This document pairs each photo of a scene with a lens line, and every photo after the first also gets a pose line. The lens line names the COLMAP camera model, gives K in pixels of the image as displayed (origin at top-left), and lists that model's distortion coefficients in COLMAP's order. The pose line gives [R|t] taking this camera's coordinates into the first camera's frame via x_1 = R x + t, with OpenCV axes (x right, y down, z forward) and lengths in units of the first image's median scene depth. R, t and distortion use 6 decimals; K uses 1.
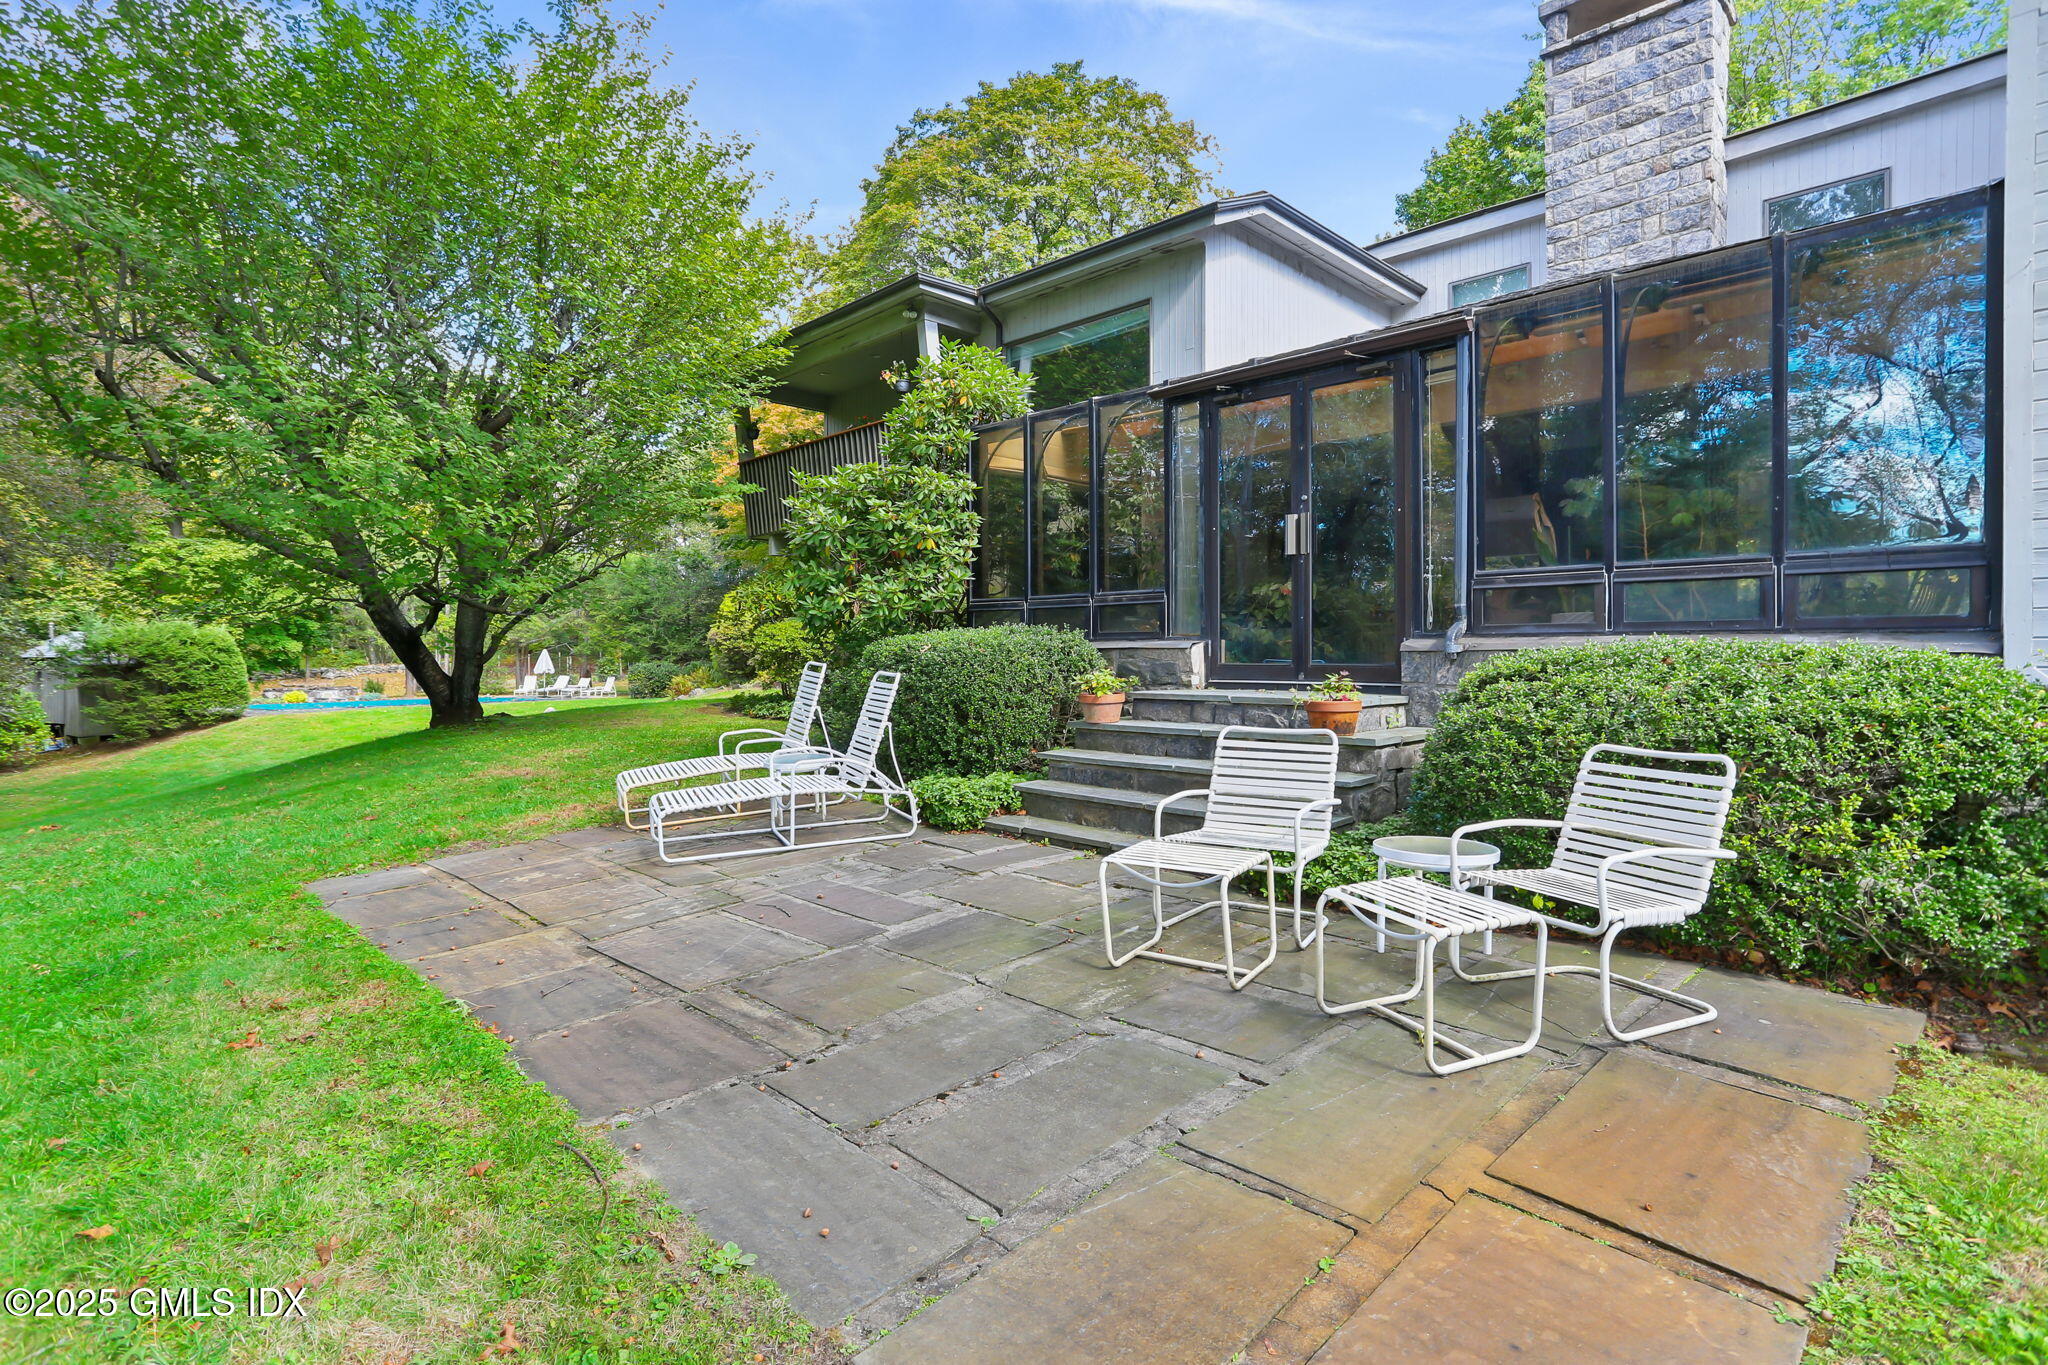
lens RADIAL K [[999.0, 0, 1021.1], [0, 999.0, 672.9], [0, 0, 1]] dist [-0.002300, -0.000136]
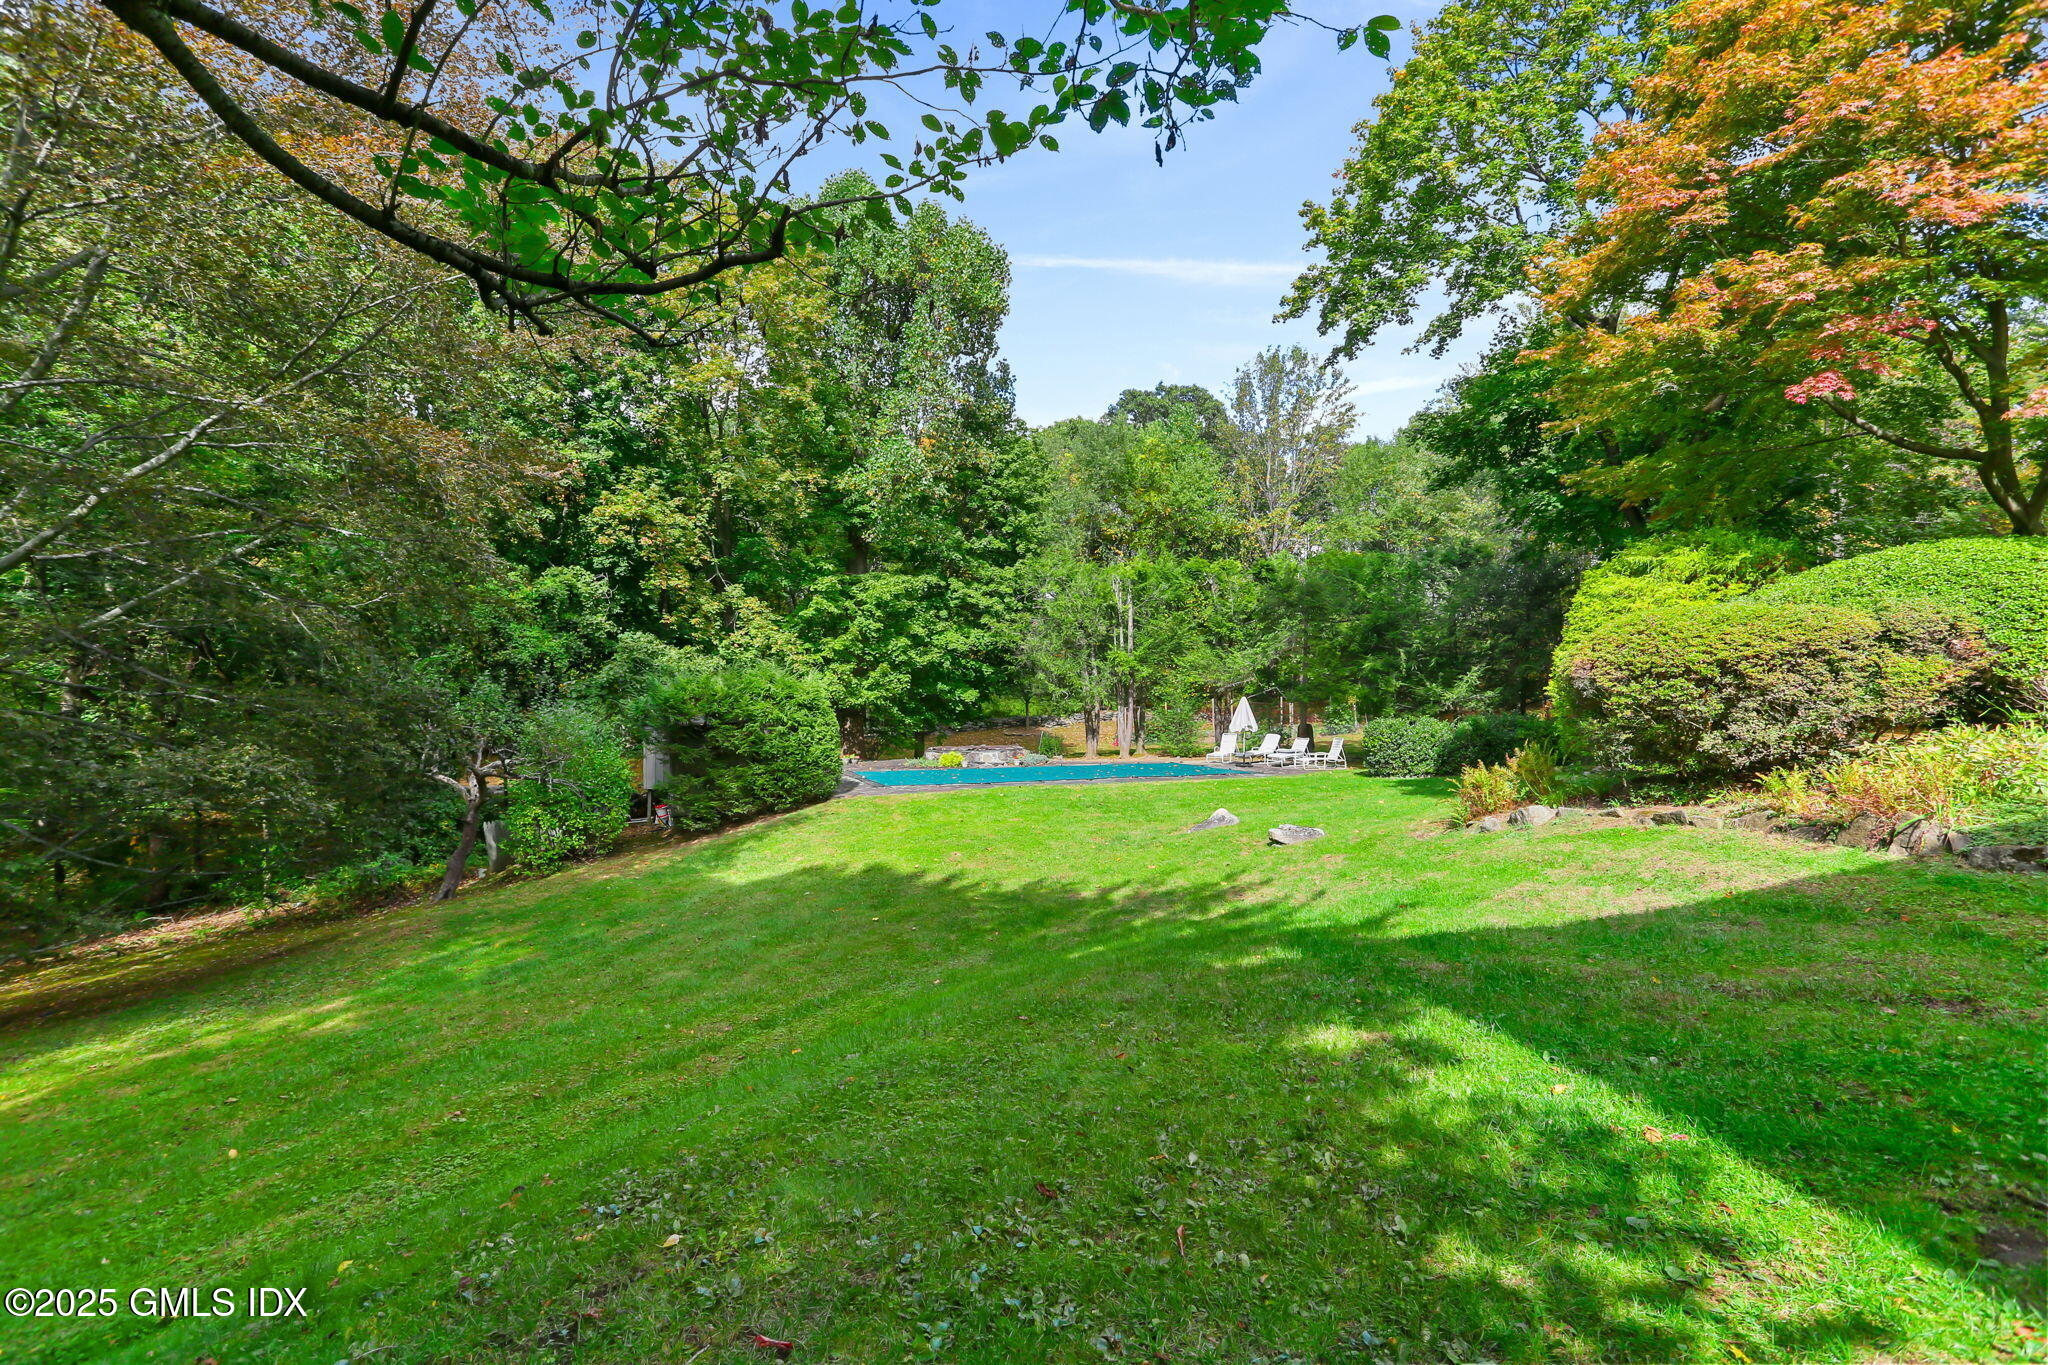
lens RADIAL K [[999.0, 0, 1019.9], [0, 999.0, 688.0], [0, 0, 1]] dist [-0.002300, -0.000136]
pose [[0.739124, -0.015204, -0.673398, -0.150807], [0.000557, 0.999759, -0.021961, -0.015768], [0.673569, 0.015856, 0.738954, 0.448161]]
